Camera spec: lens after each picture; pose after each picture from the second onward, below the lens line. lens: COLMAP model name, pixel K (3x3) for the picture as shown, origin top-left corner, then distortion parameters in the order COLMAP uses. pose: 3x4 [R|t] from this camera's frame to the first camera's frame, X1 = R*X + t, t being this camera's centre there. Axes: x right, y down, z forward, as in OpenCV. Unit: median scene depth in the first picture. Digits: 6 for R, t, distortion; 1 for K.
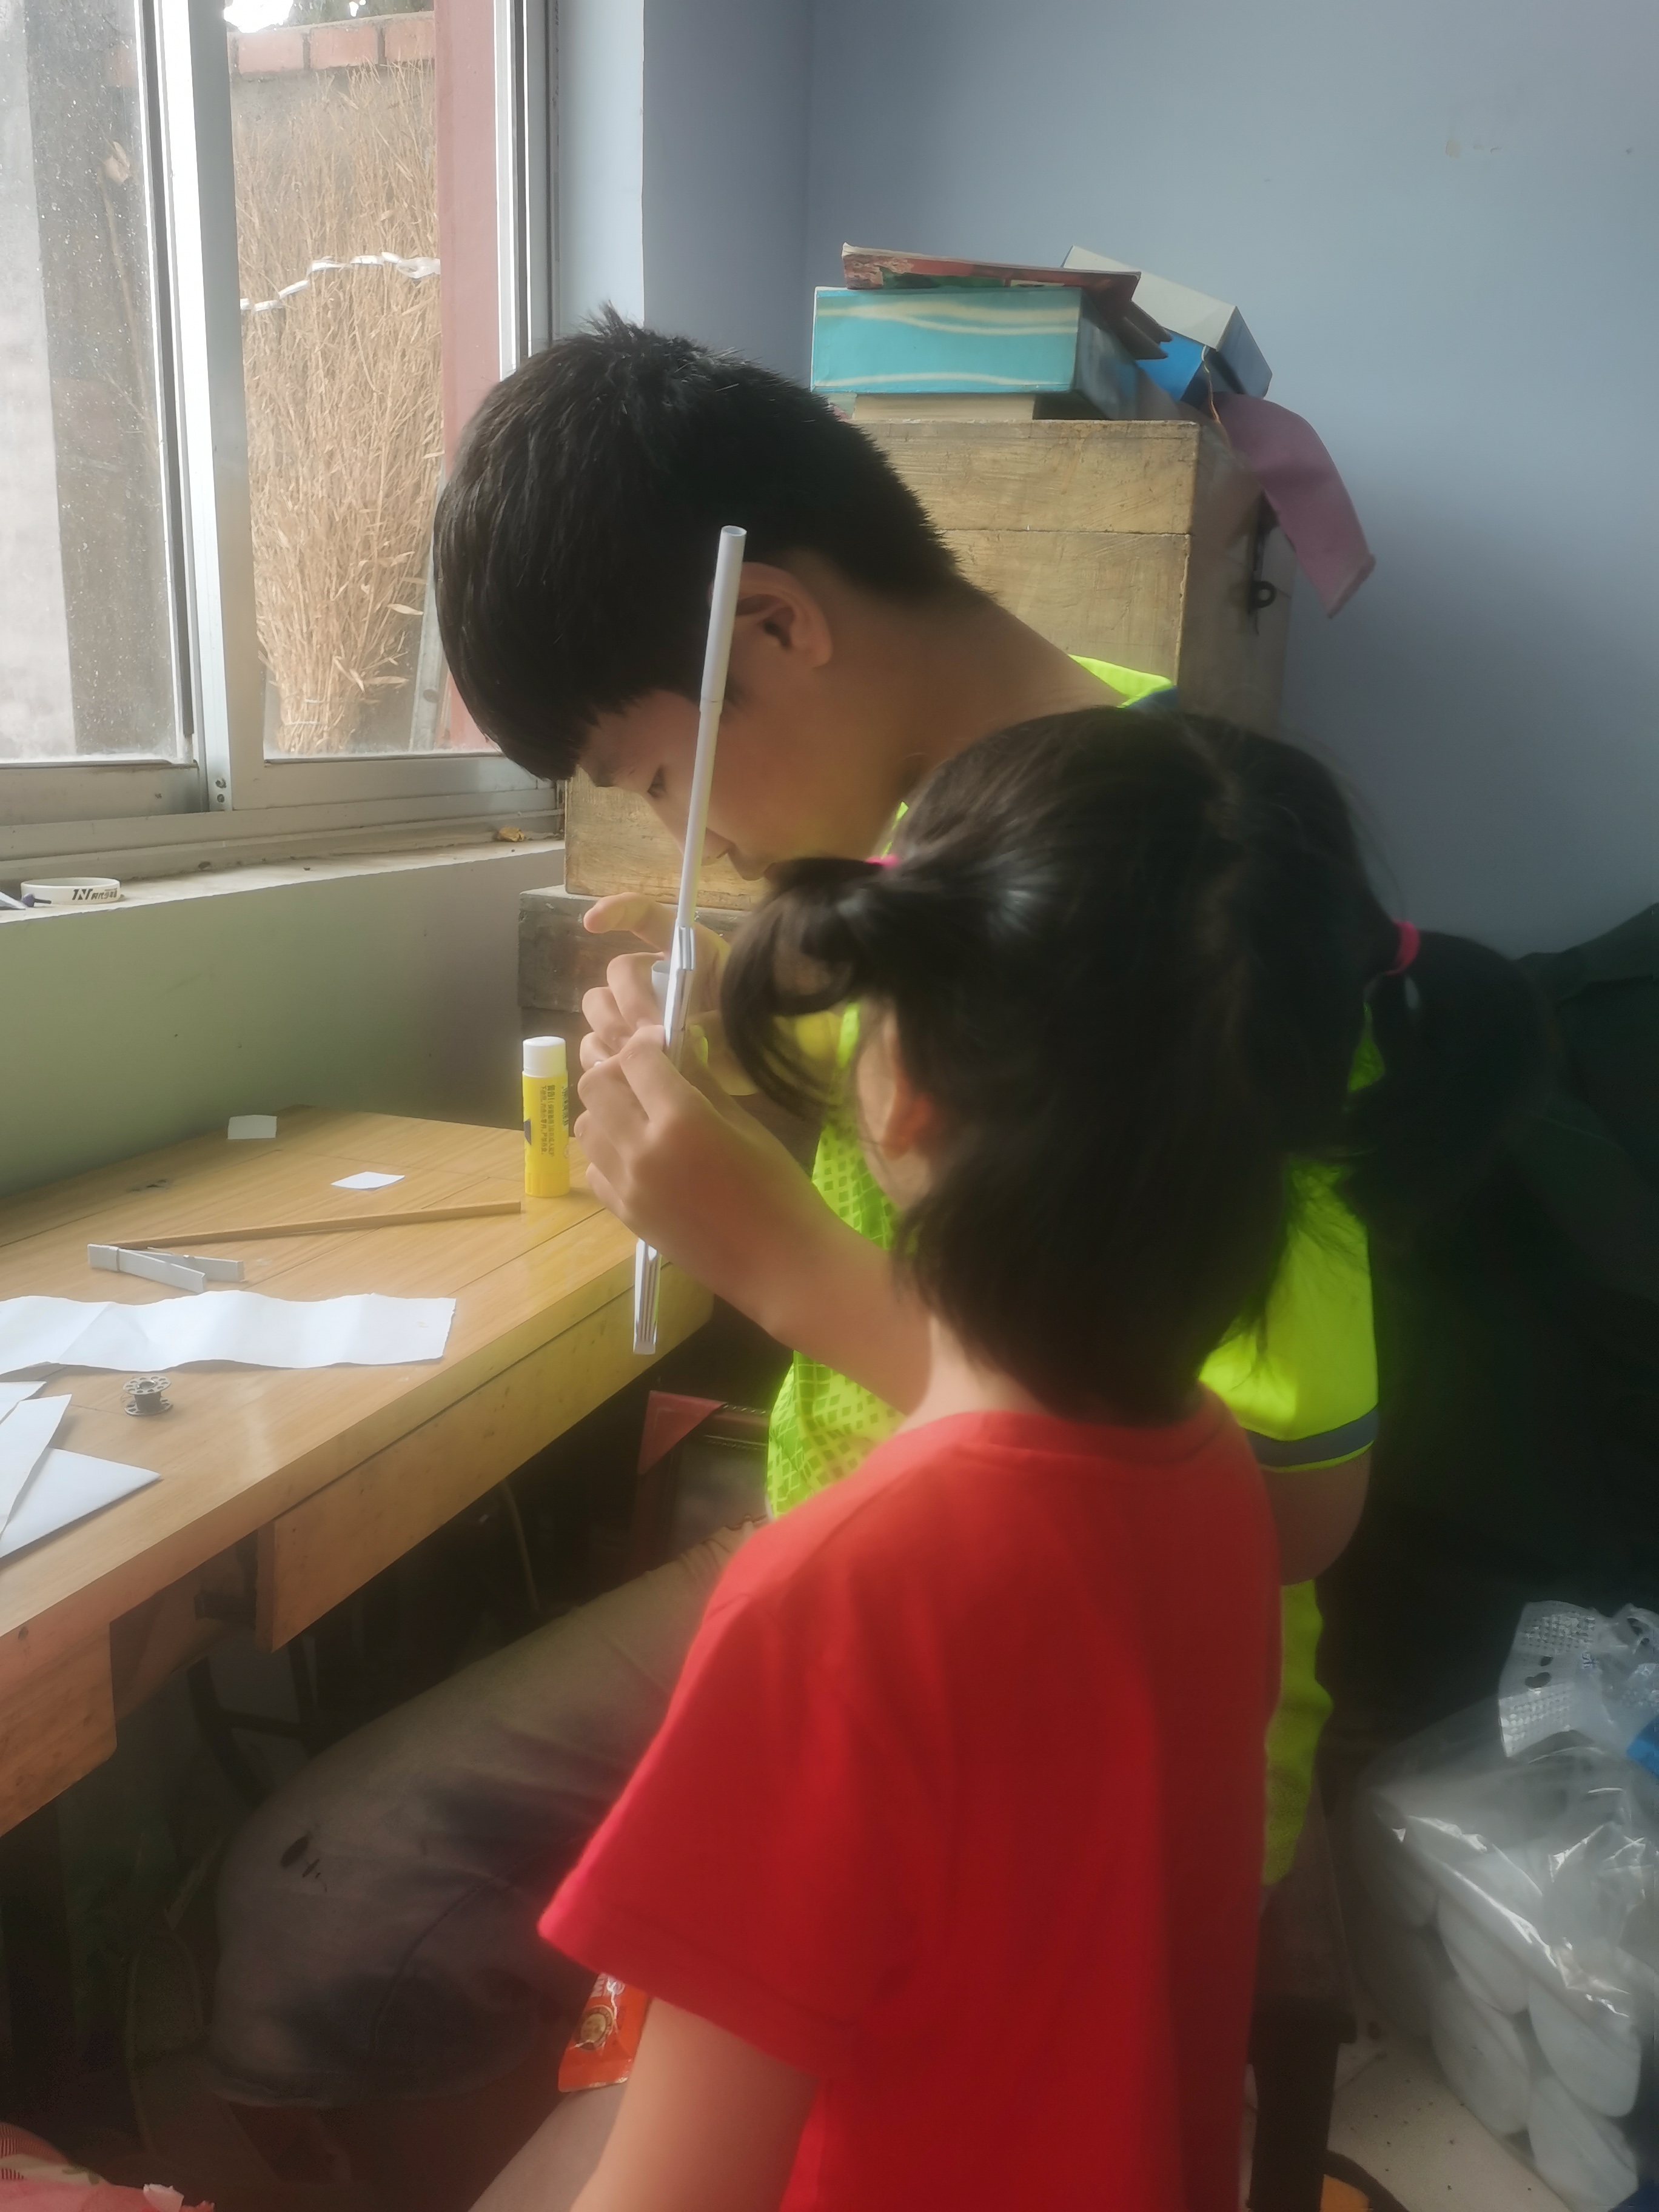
lens RADIAL K [[1743.0, 0, 826.5], [0, 1743.0, 1097.1], [0, 0, 1]] dist [0.027604, -0.013568]
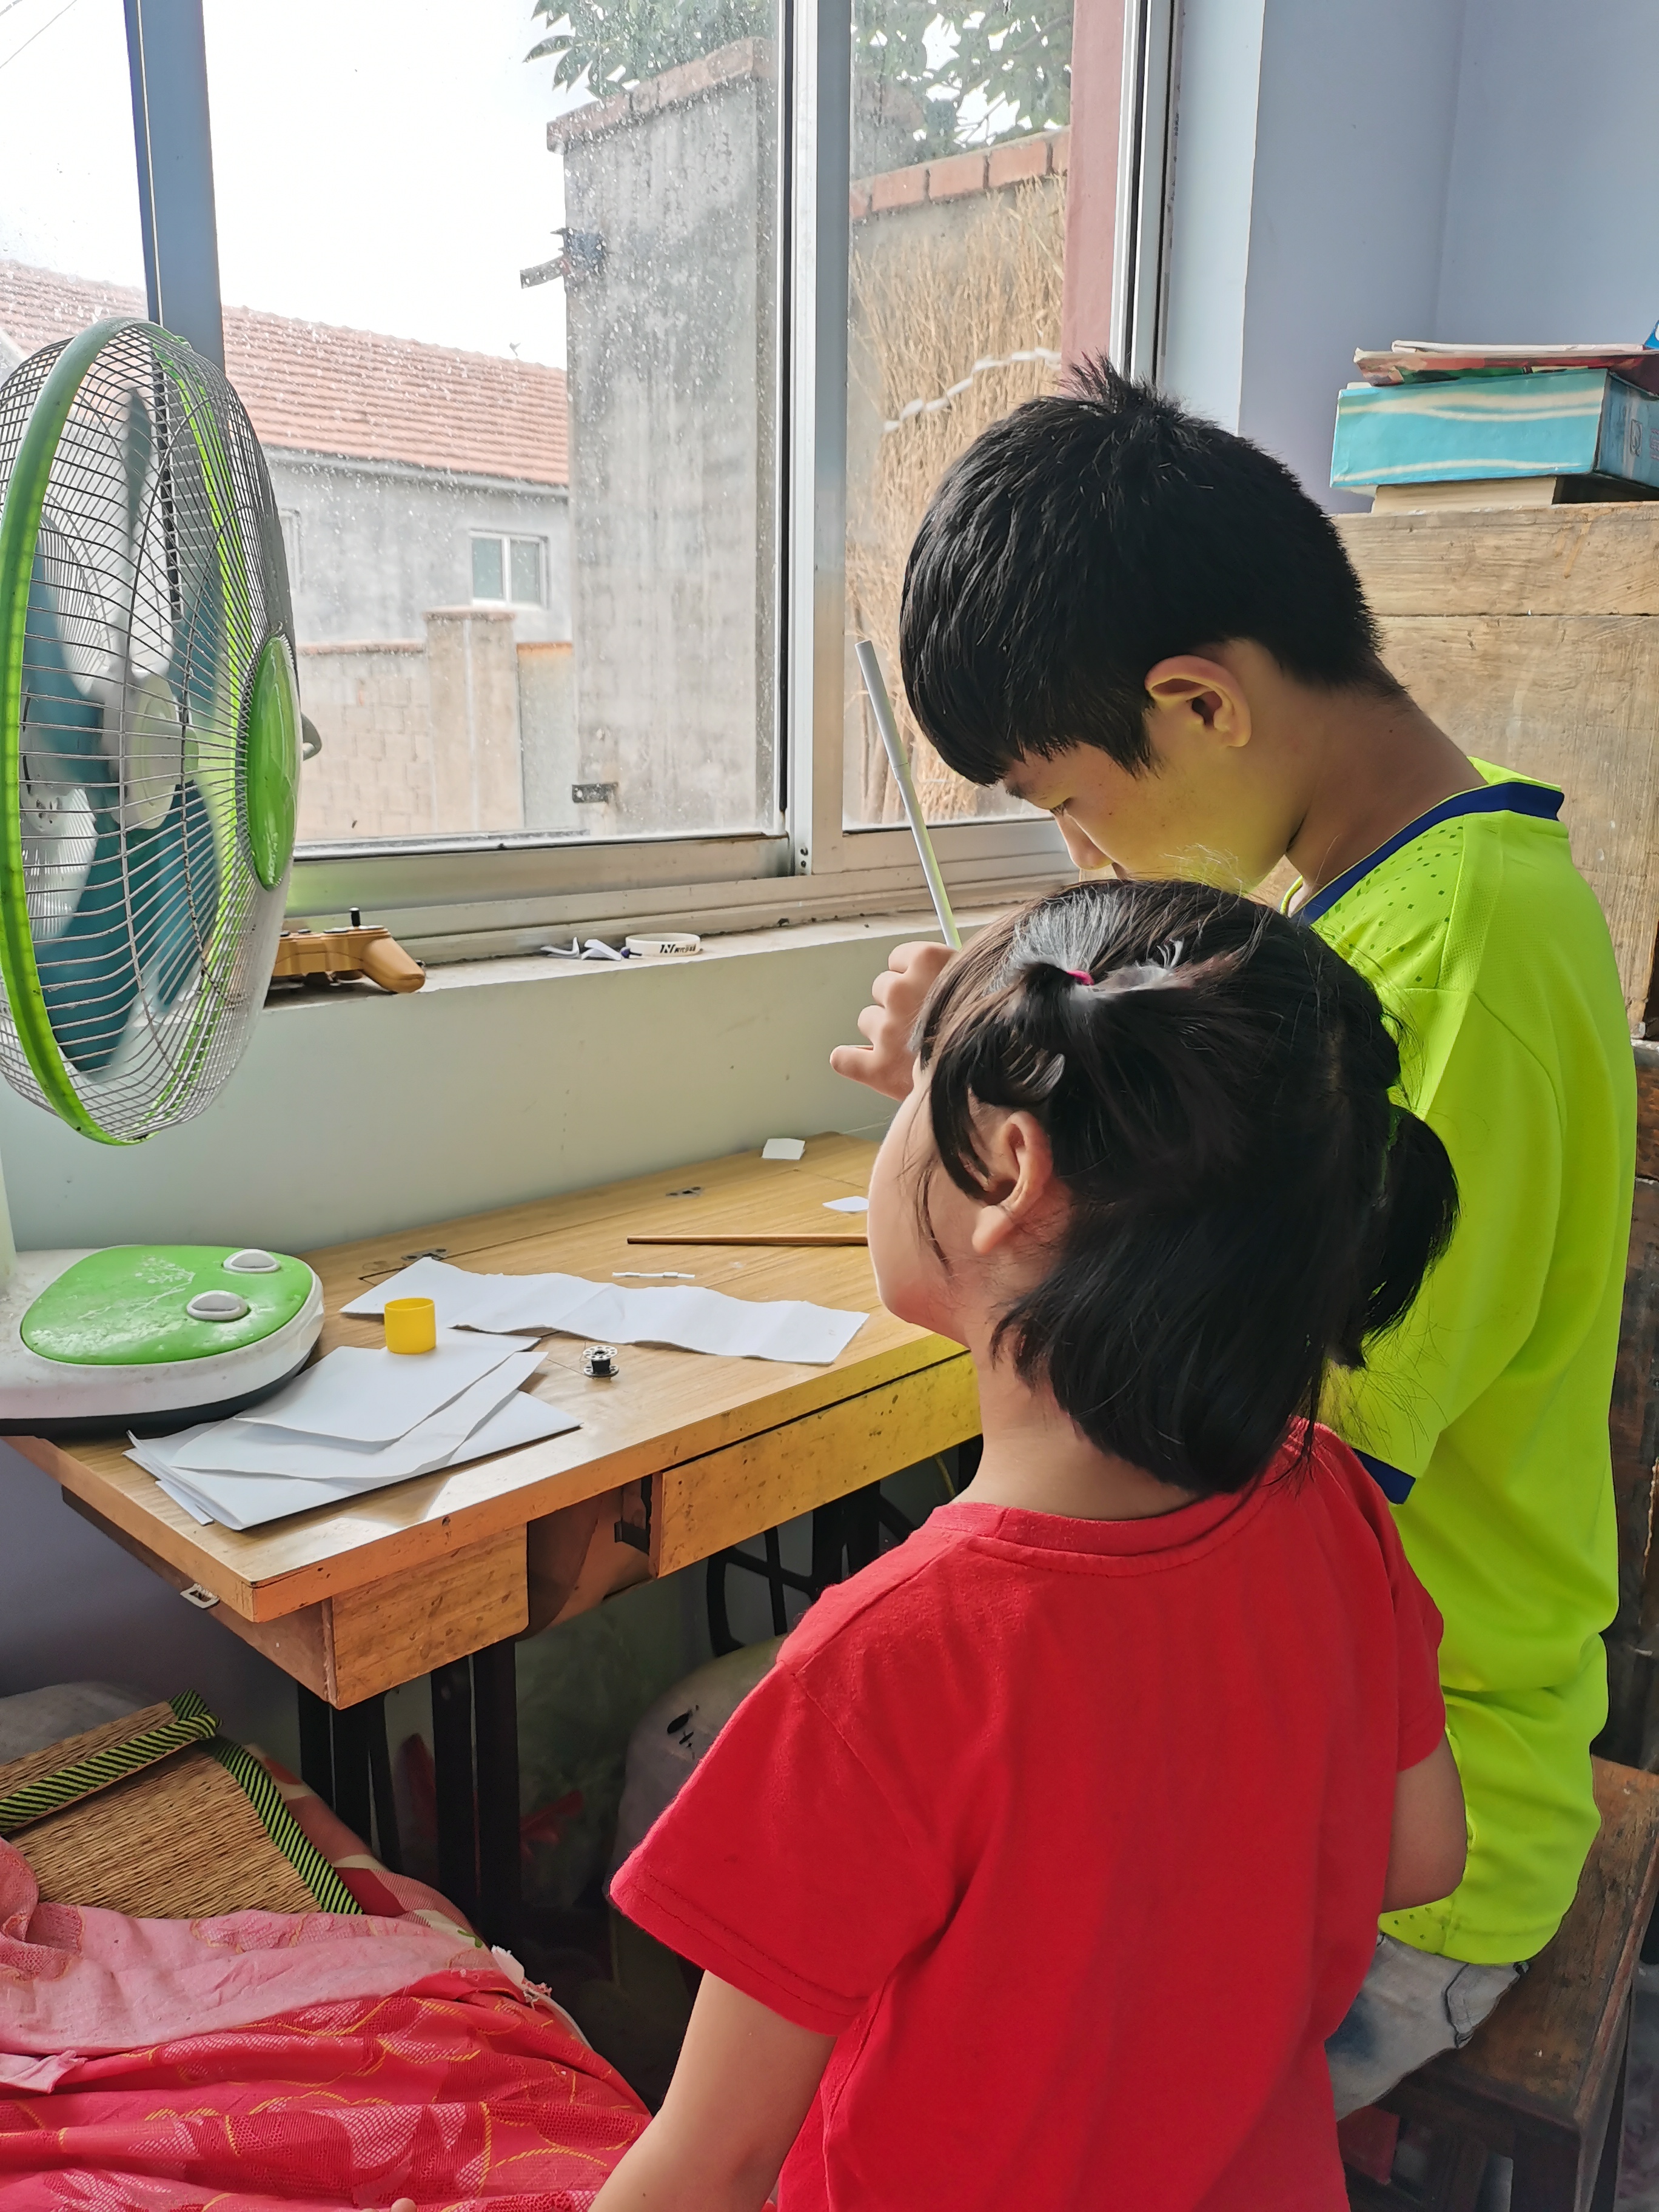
lens RADIAL K [[1715.2, 0, 821.1], [0, 1715.2, 1102.0], [0, 0, 1]] dist [0.051682, -0.068107]
pose [[0.923355, 0.065877, -0.378253, 0.132756], [-0.070734, 0.997495, 0.001054, -0.018200], [0.377375, 0.025782, 0.925702, -0.061265]]
